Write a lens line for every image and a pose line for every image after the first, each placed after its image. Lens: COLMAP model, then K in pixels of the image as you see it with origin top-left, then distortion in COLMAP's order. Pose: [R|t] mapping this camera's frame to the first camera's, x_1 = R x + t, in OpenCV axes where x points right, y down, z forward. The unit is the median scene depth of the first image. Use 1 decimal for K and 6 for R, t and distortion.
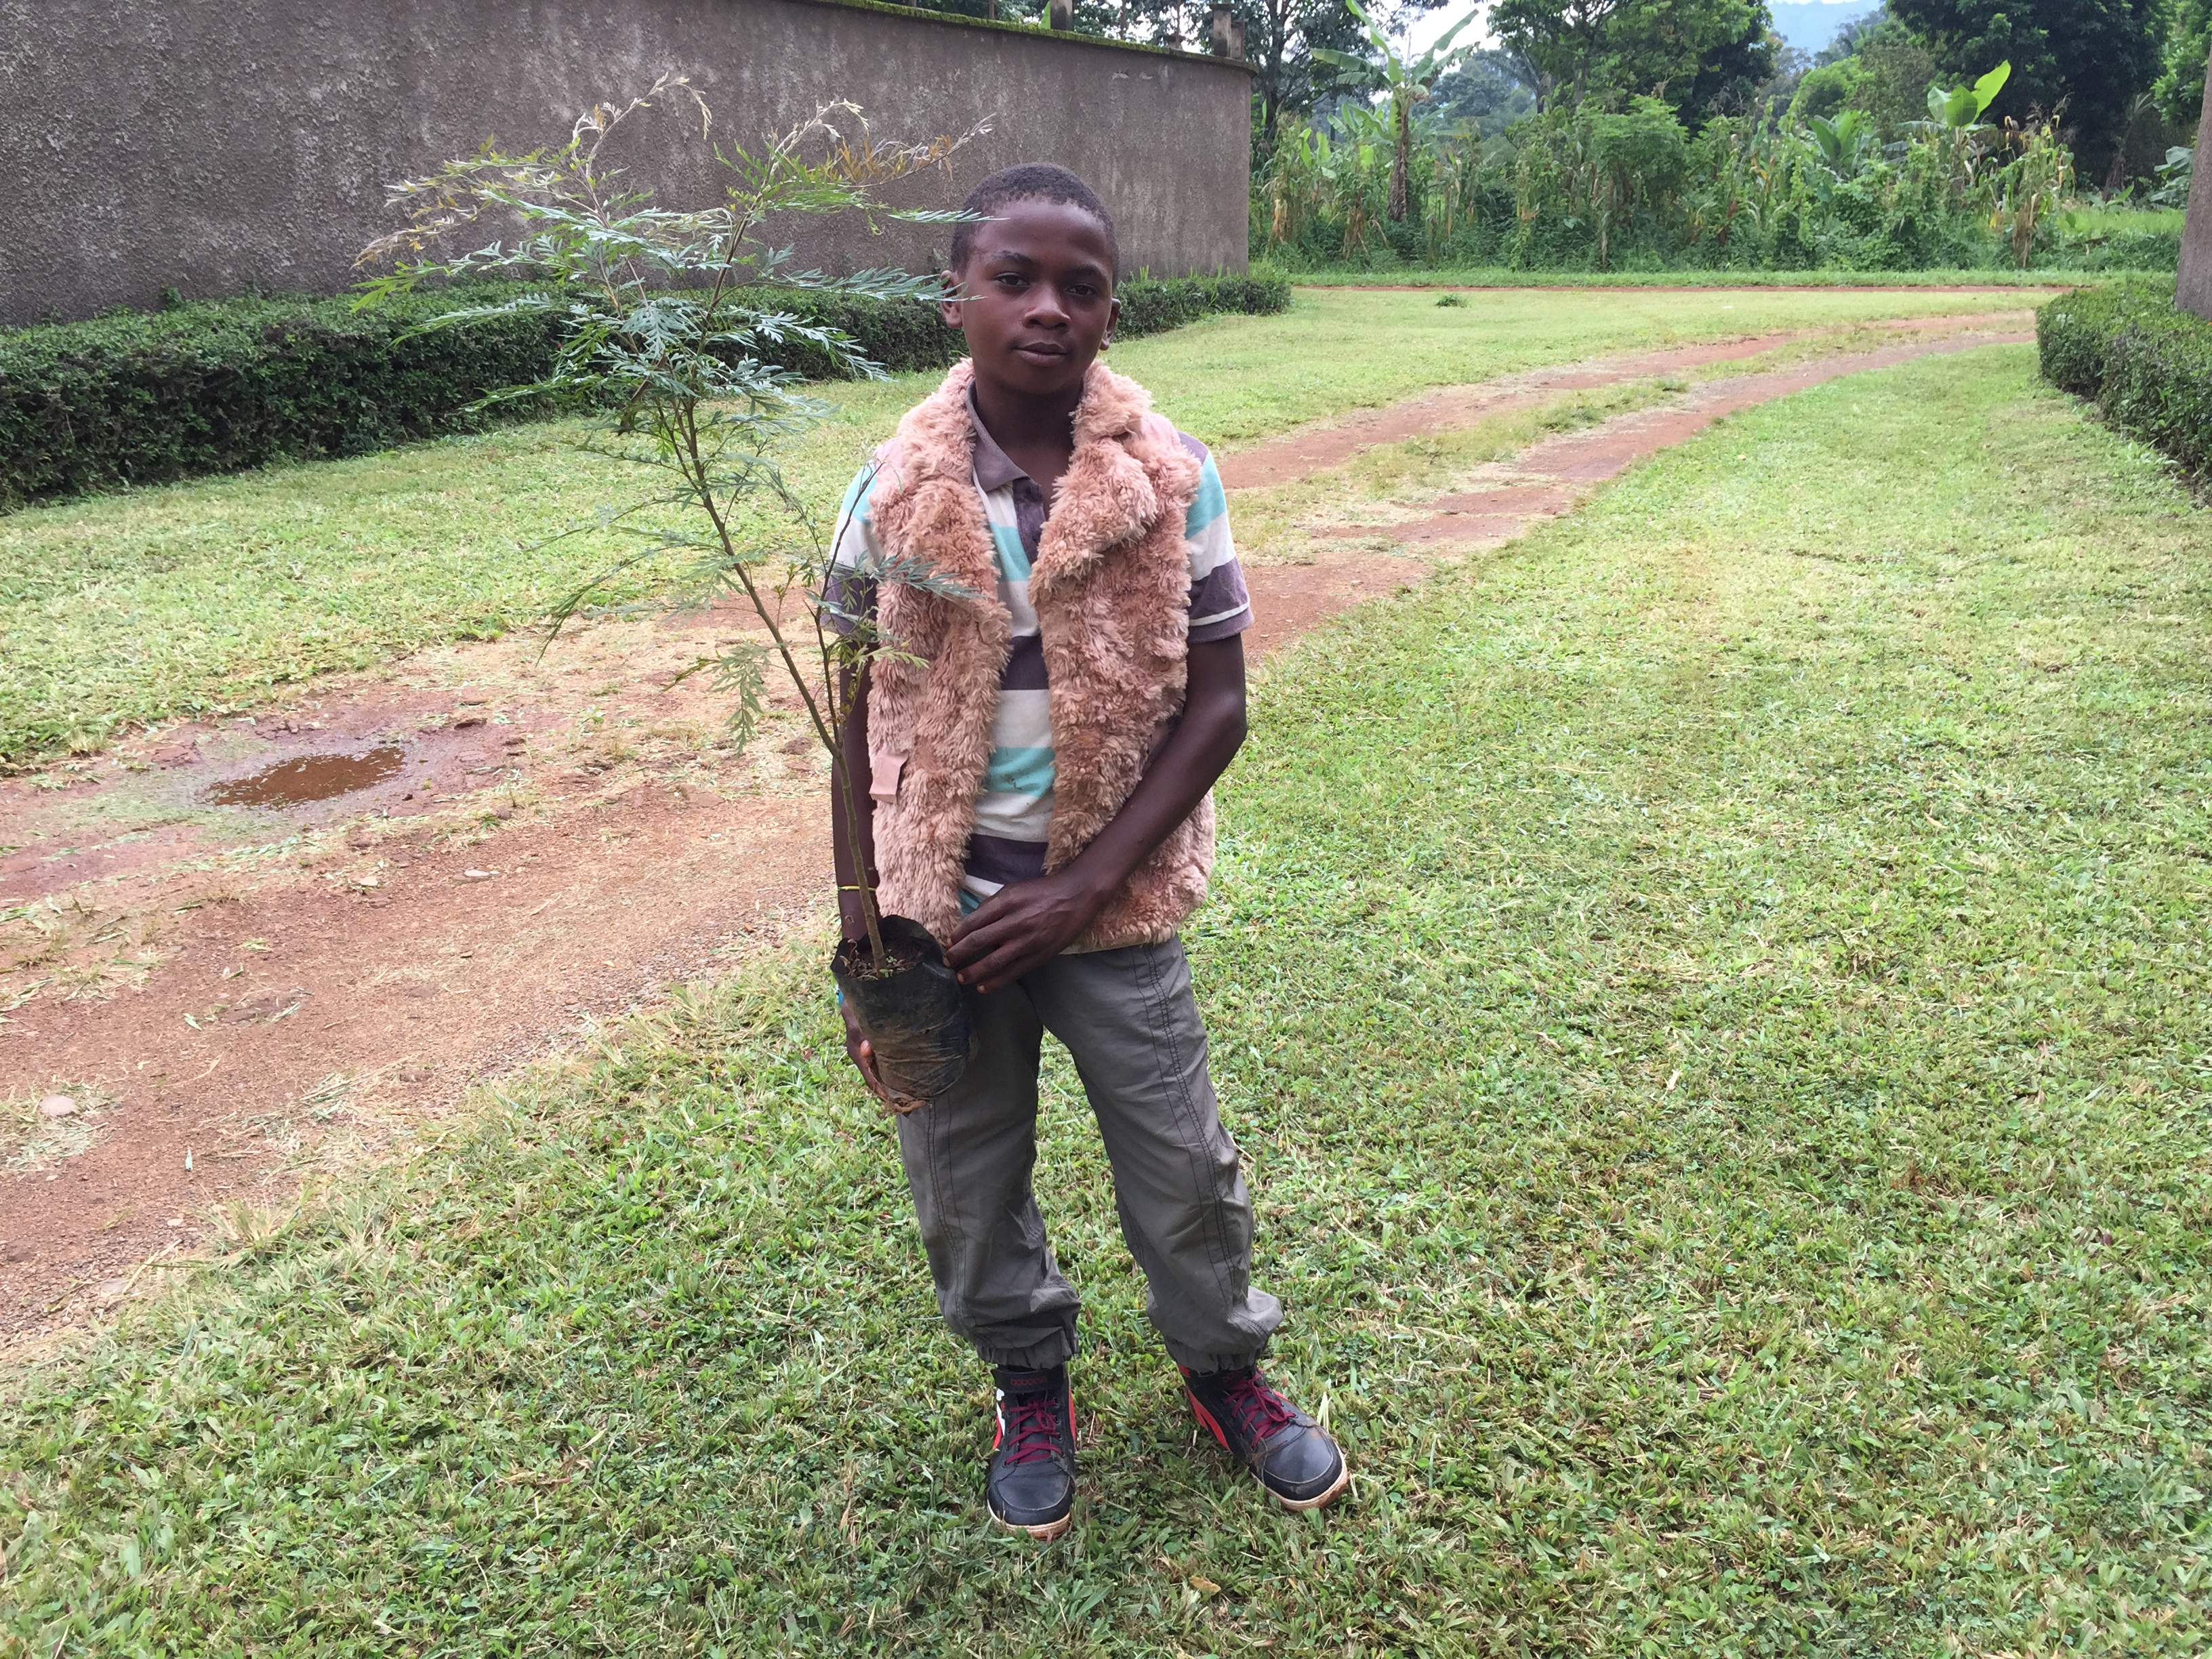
lens RADIAL K [[1856.6, 0, 1106.9], [0, 1856.6, 832.3], [0, 0, 1]] dist [-0.003368, -0.006953]
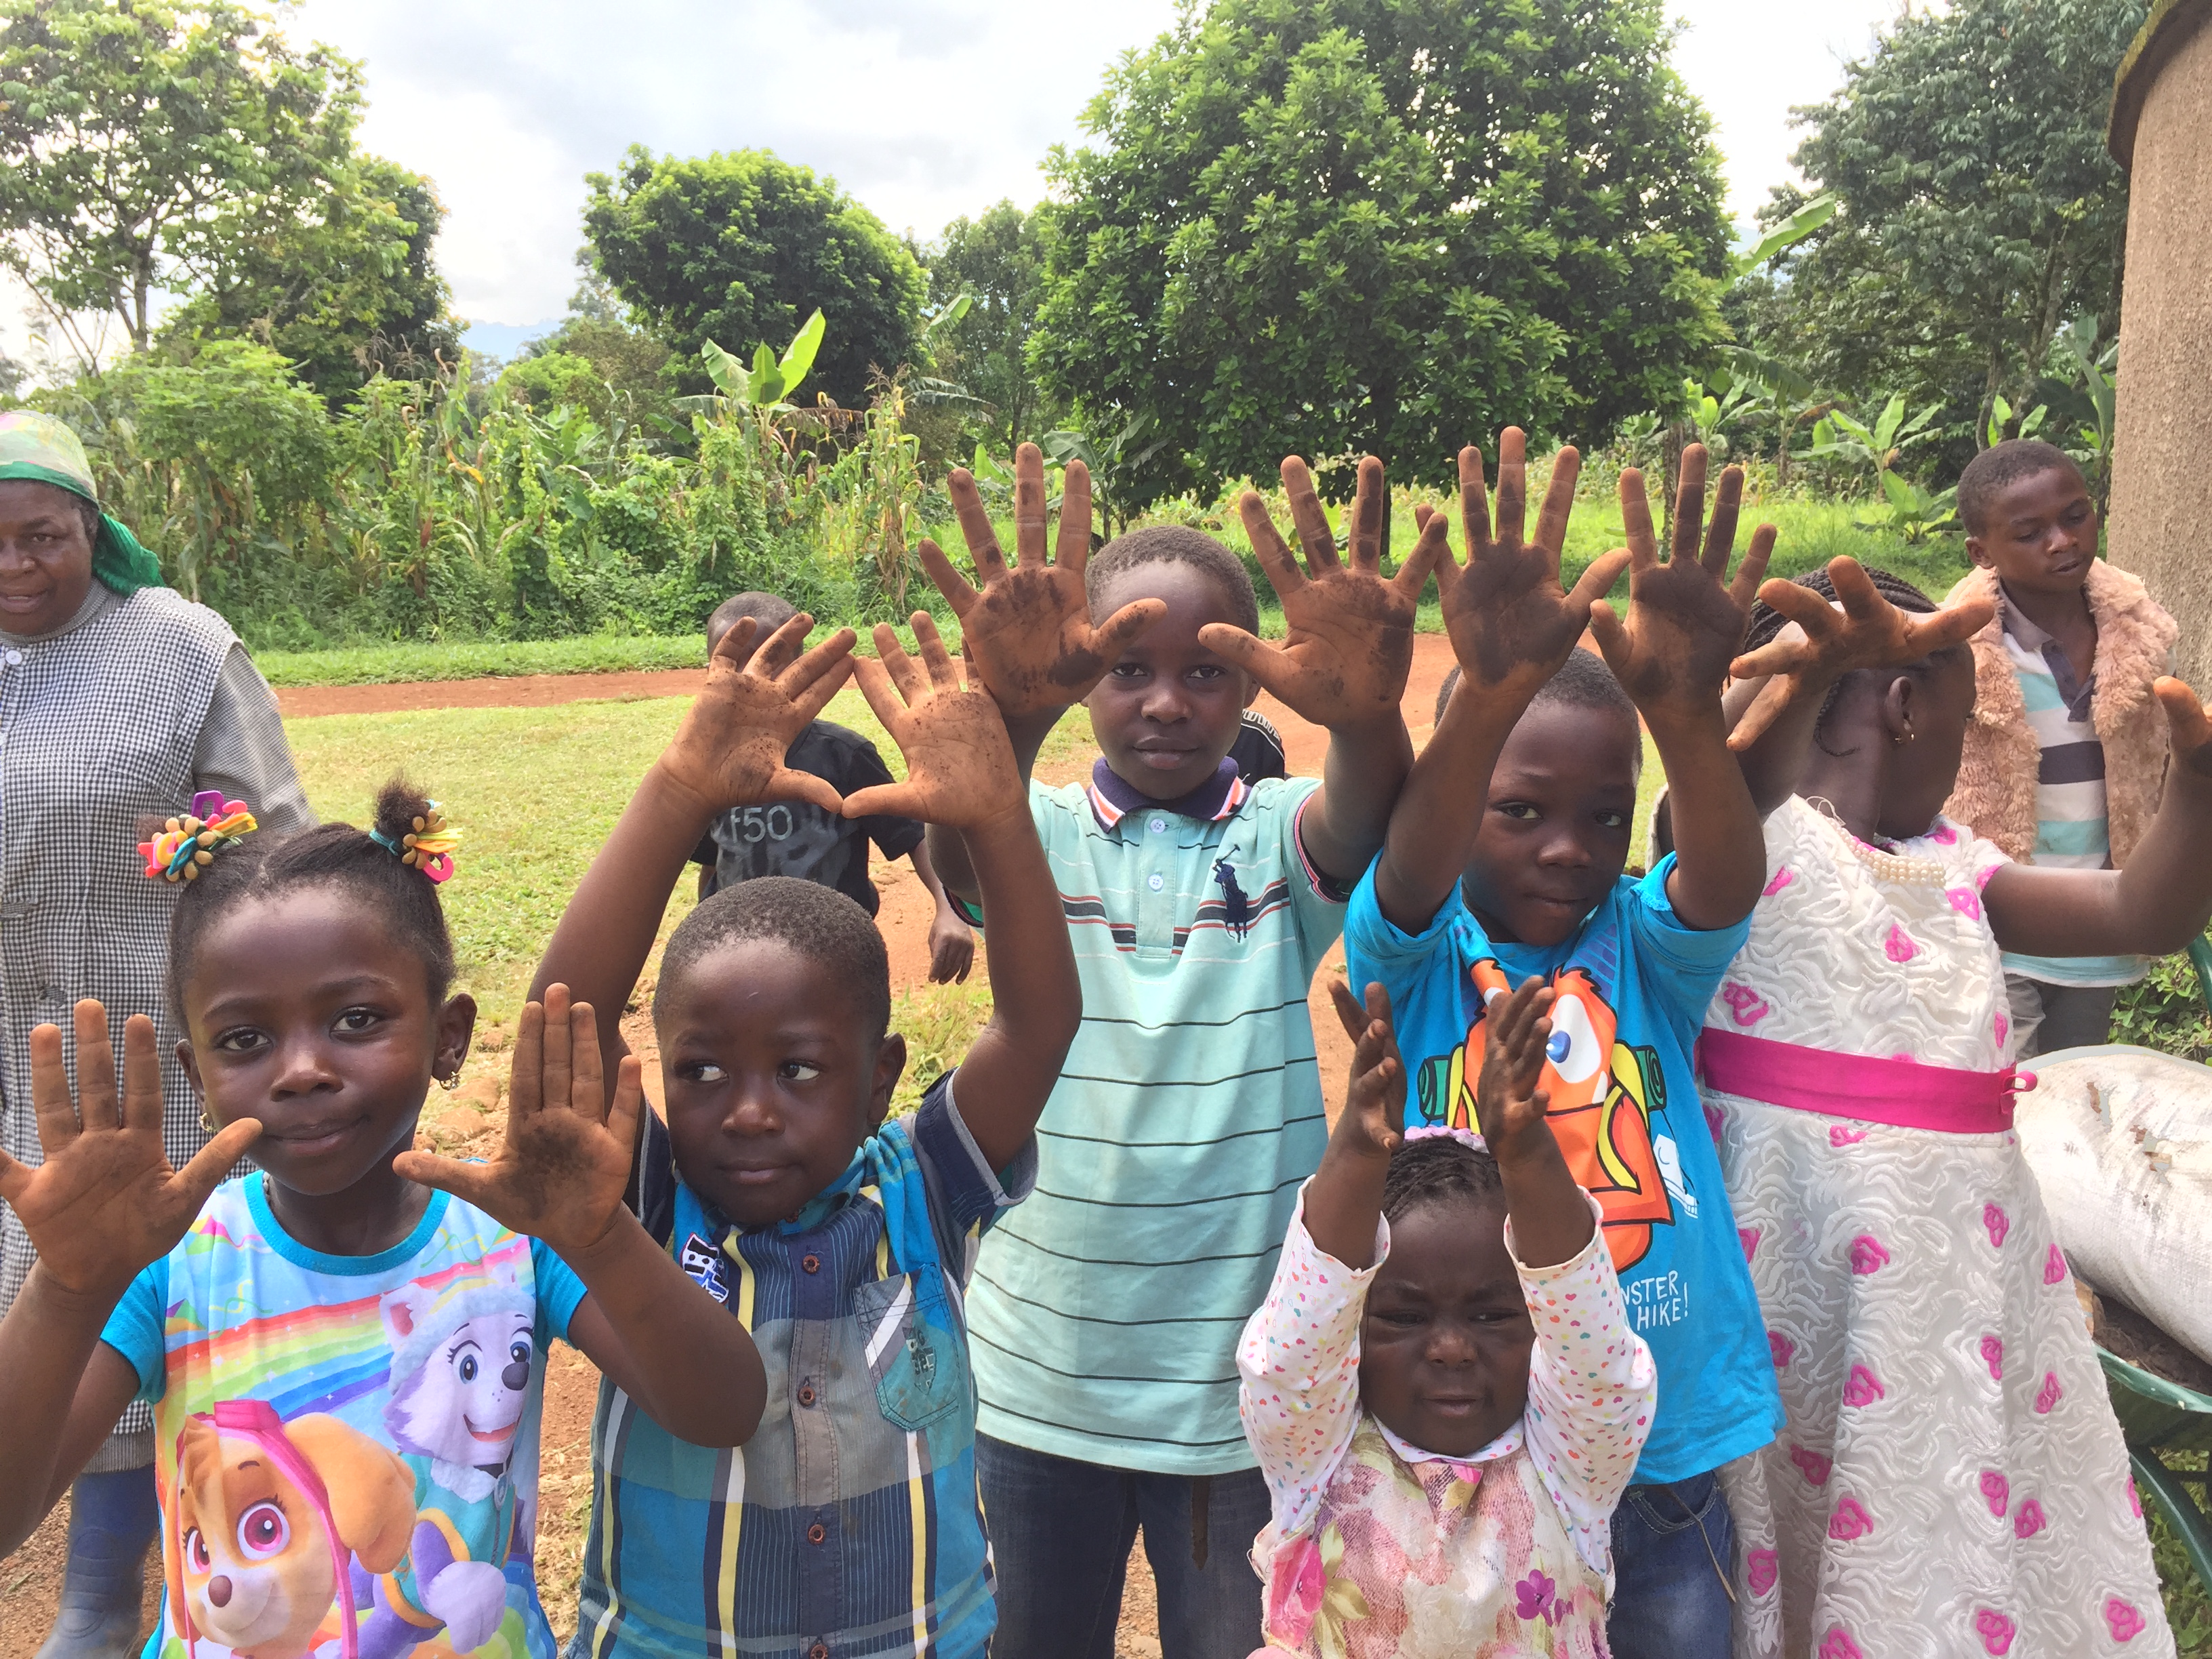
lens RADIAL K [[1856.6, 0, 1107.6], [0, 1856.6, 827.6], [0, 0, 1]] dist [-0.003368, -0.006953]
pose [[0.798513, -0.106819, 0.592425, 0.157546], [0.198477, 0.975818, -0.091573, -0.154670], [-0.568317, 0.190704, 0.800404, 0.443935]]
